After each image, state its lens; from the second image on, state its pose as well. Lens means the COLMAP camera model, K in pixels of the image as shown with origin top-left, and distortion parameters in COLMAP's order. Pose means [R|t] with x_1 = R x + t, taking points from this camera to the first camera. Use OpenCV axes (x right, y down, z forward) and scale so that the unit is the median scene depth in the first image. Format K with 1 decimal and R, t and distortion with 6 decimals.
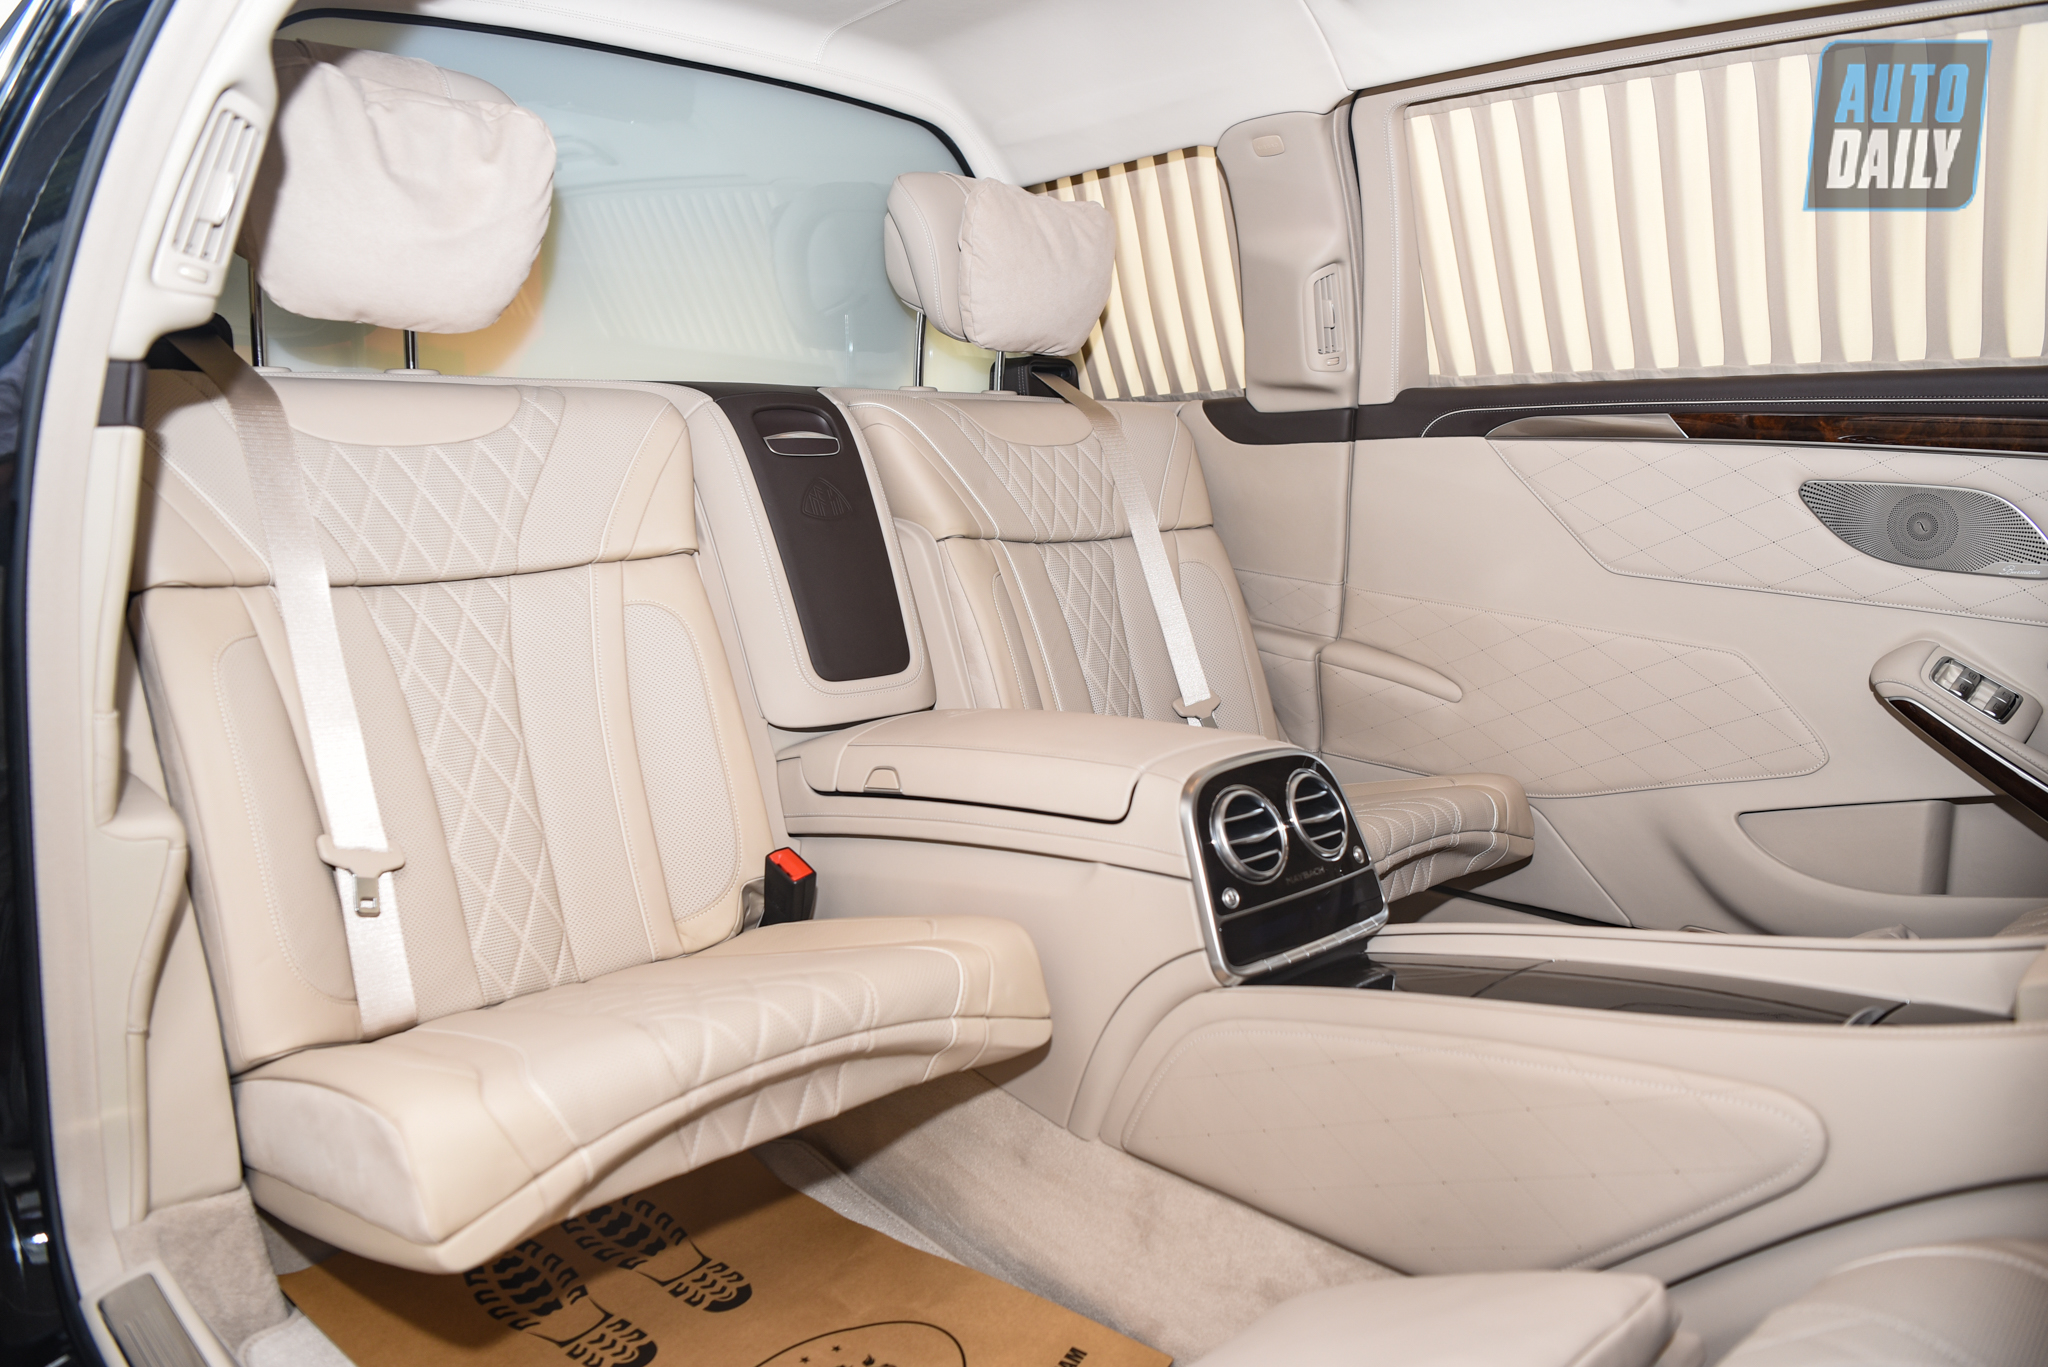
lens RADIAL K [[1389.6, 0, 1038.1], [0, 1389.6, 691.6], [0, 0, 1]] dist [-0.082877, 0.029088]
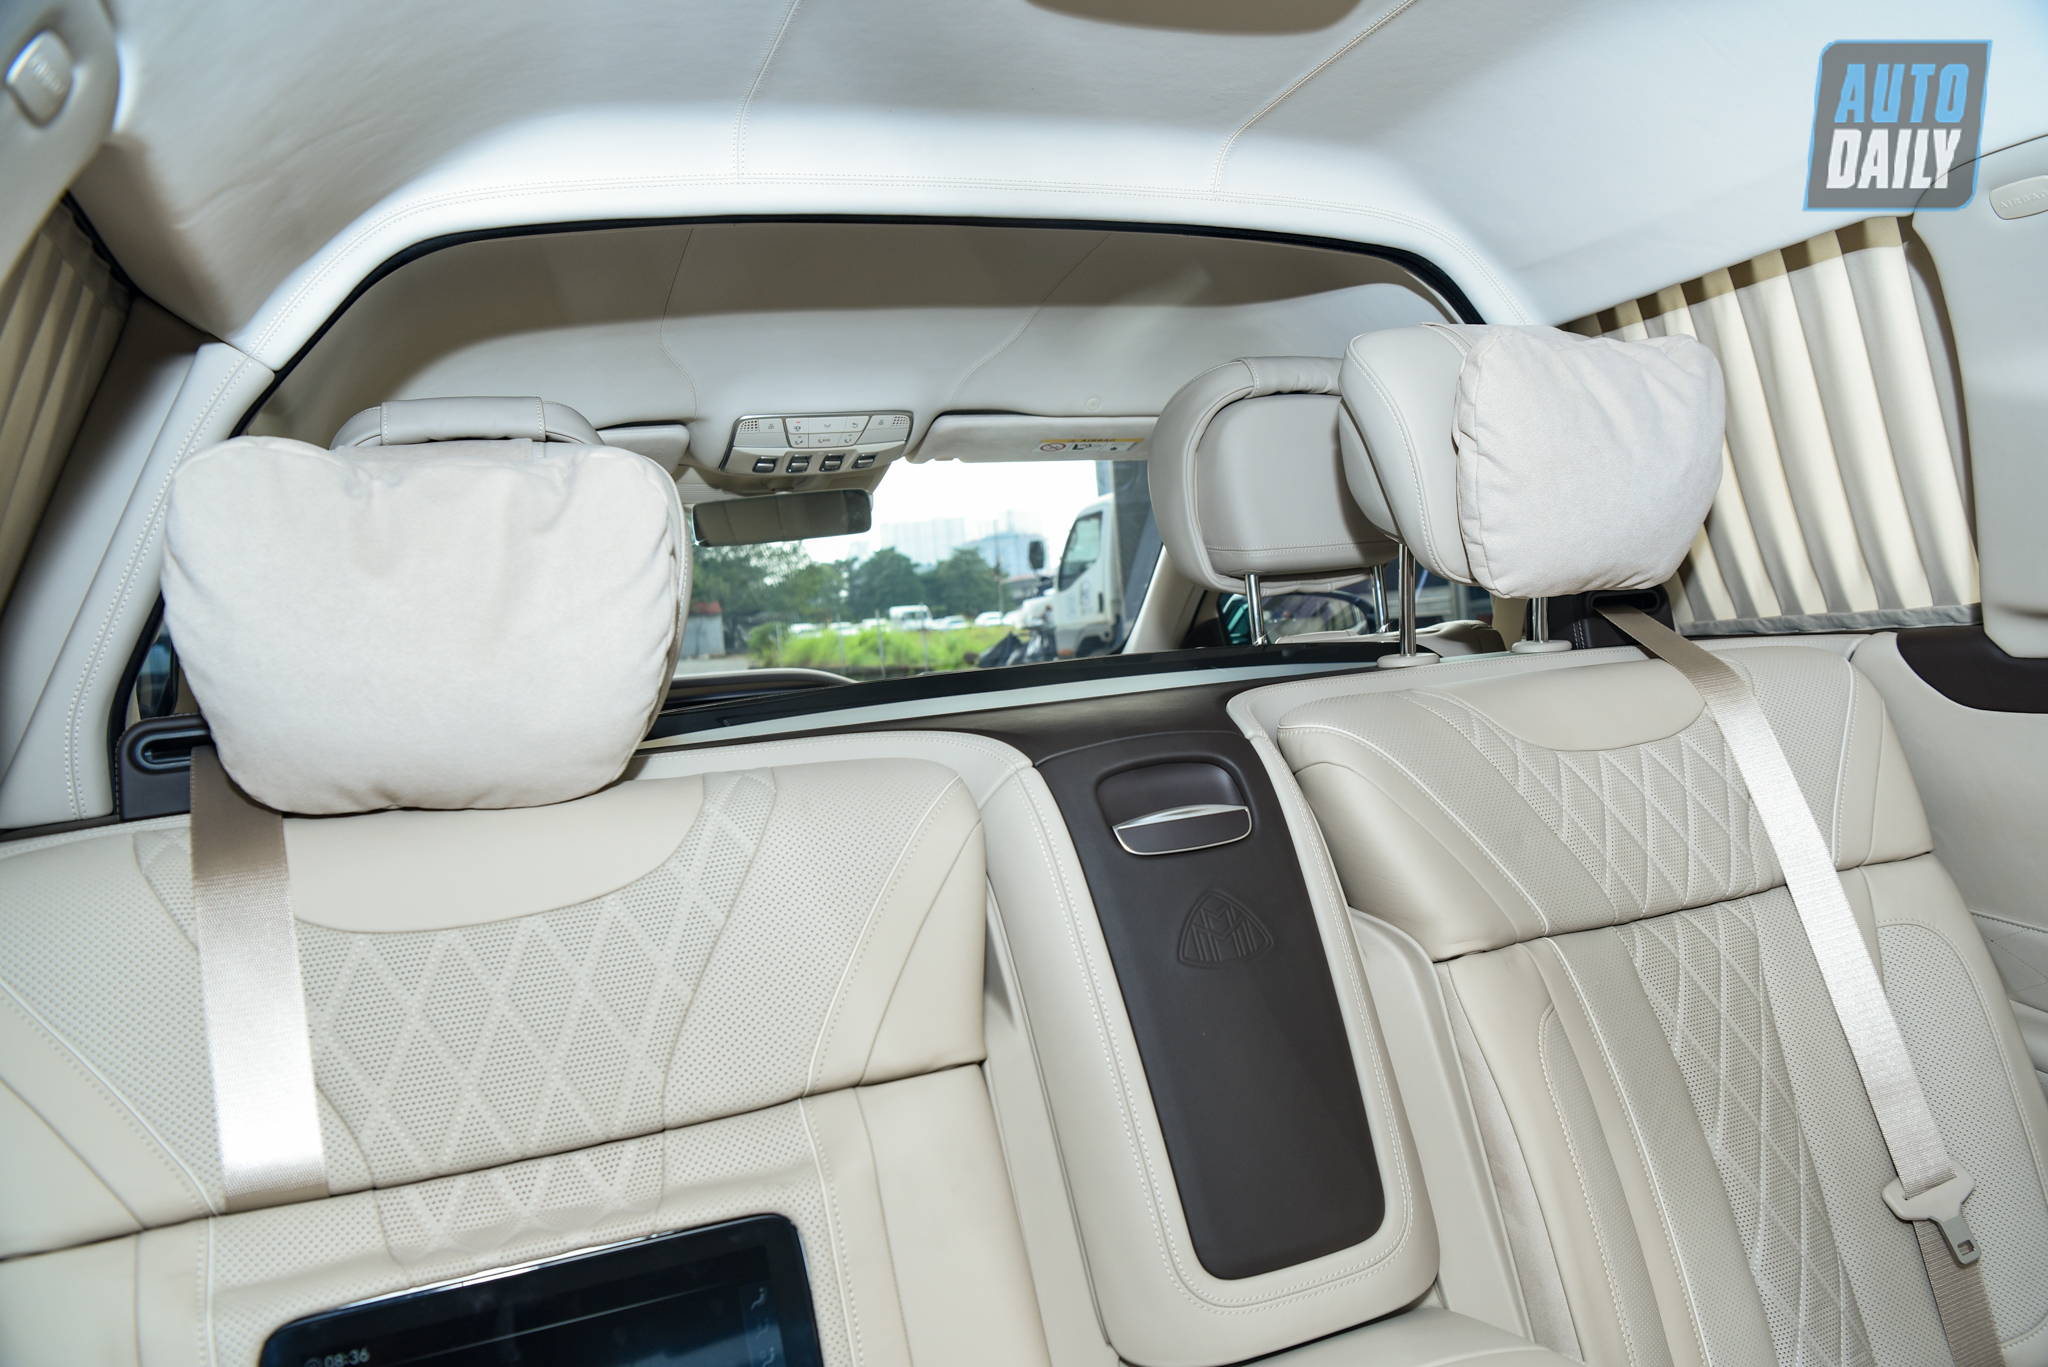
lens RADIAL K [[1482.4, 0, 1024.0], [0, 1482.4, 683.5], [0, 0, 1]] dist [-0.062174, 0.000086]
pose [[0.925945, -0.053969, -0.373781, 0.003571], [0.012369, 0.993539, -0.112813, -0.133980], [0.377455, 0.099836, 0.920631, 0.308431]]
